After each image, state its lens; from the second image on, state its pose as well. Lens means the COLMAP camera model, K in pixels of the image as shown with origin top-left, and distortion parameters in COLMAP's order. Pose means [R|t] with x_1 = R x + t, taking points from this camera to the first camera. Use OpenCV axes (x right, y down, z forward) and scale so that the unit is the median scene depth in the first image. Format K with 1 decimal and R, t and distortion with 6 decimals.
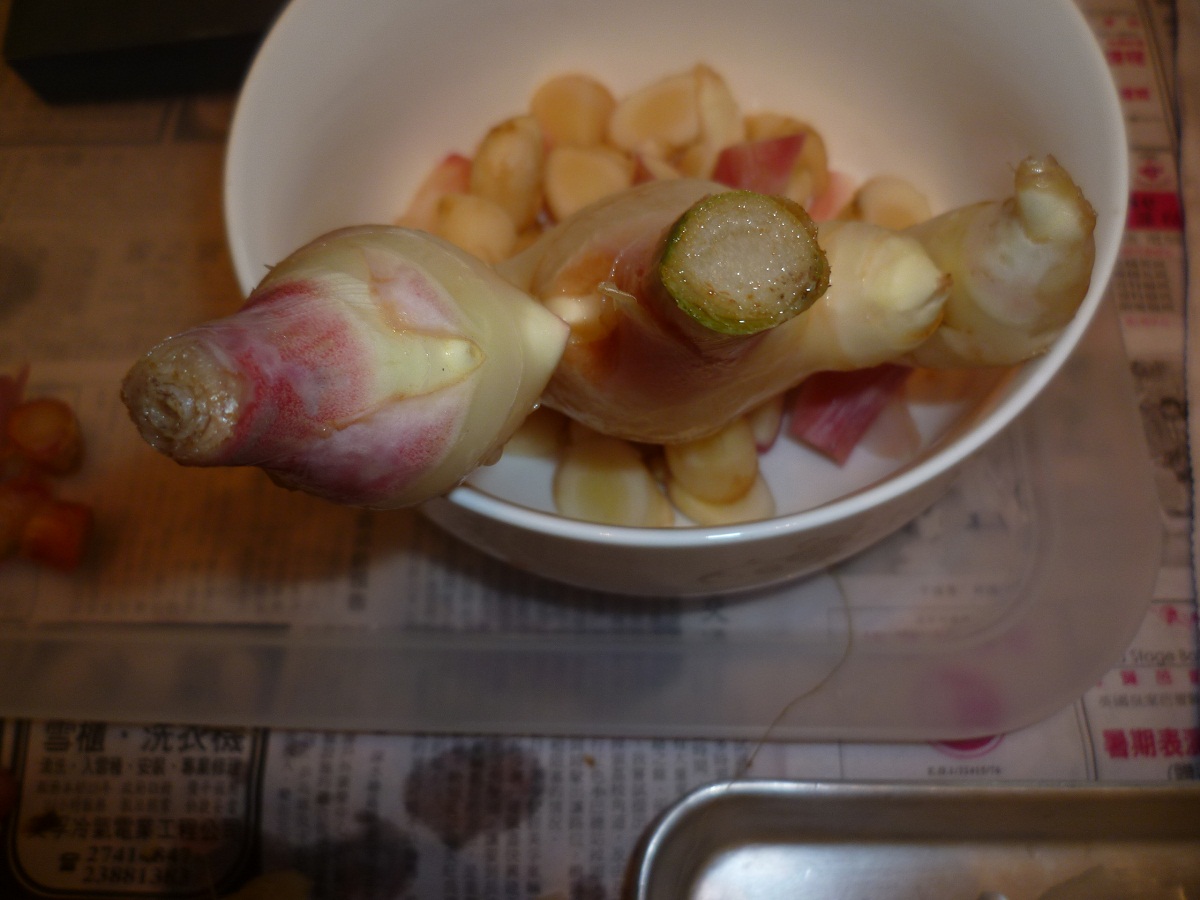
lens RADIAL K [[993.4, 0, 600.0], [0, 993.4, 450.0], [0, 0, 1]] dist [0.002279, 0.000489]
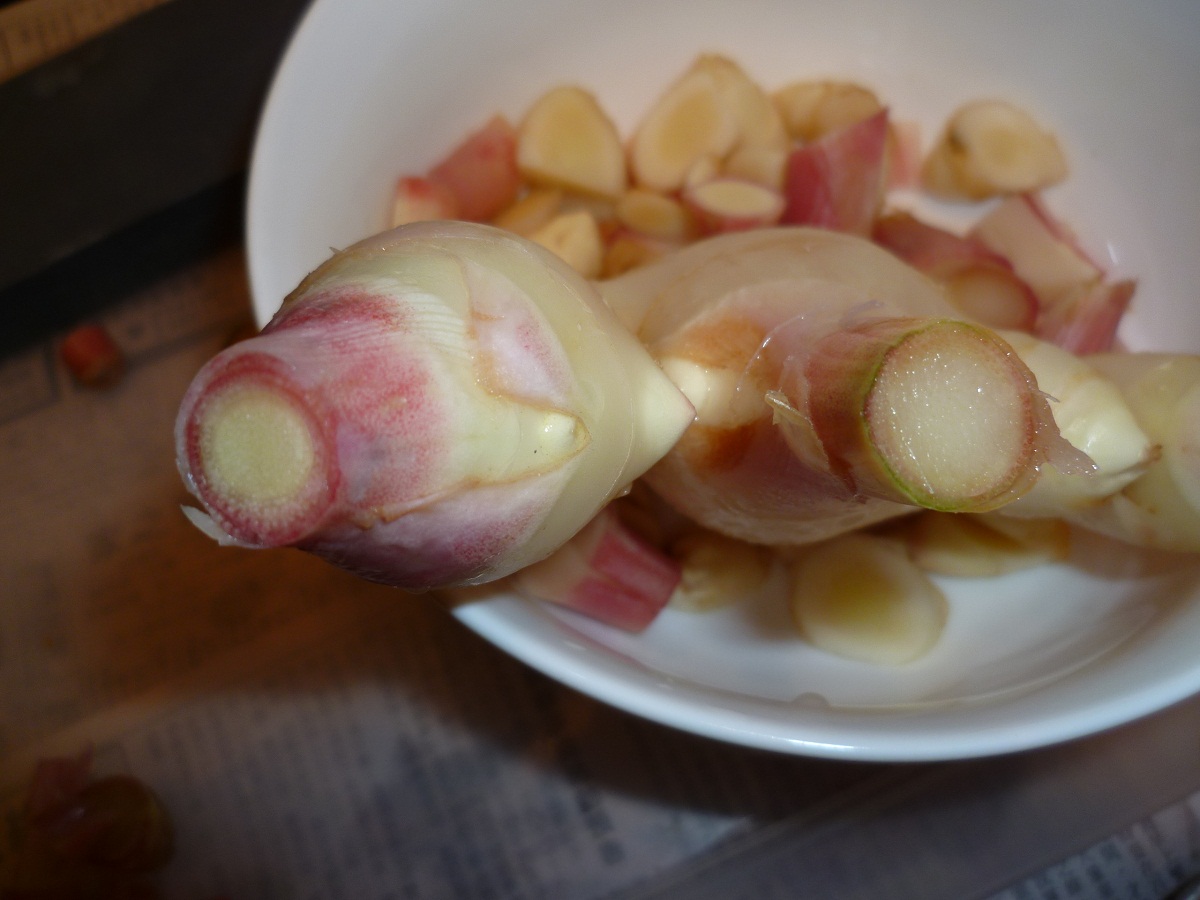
lens RADIAL K [[954.1, 0, 600.0], [0, 954.1, 450.0], [0, 0, 1]] dist [-0.006412, -0.001473]
pose [[0.972767, 0.230236, 0.026740, -0.134515], [-0.231402, 0.971299, 0.055052, -0.137479], [-0.013298, -0.059741, 0.998125, 0.292857]]
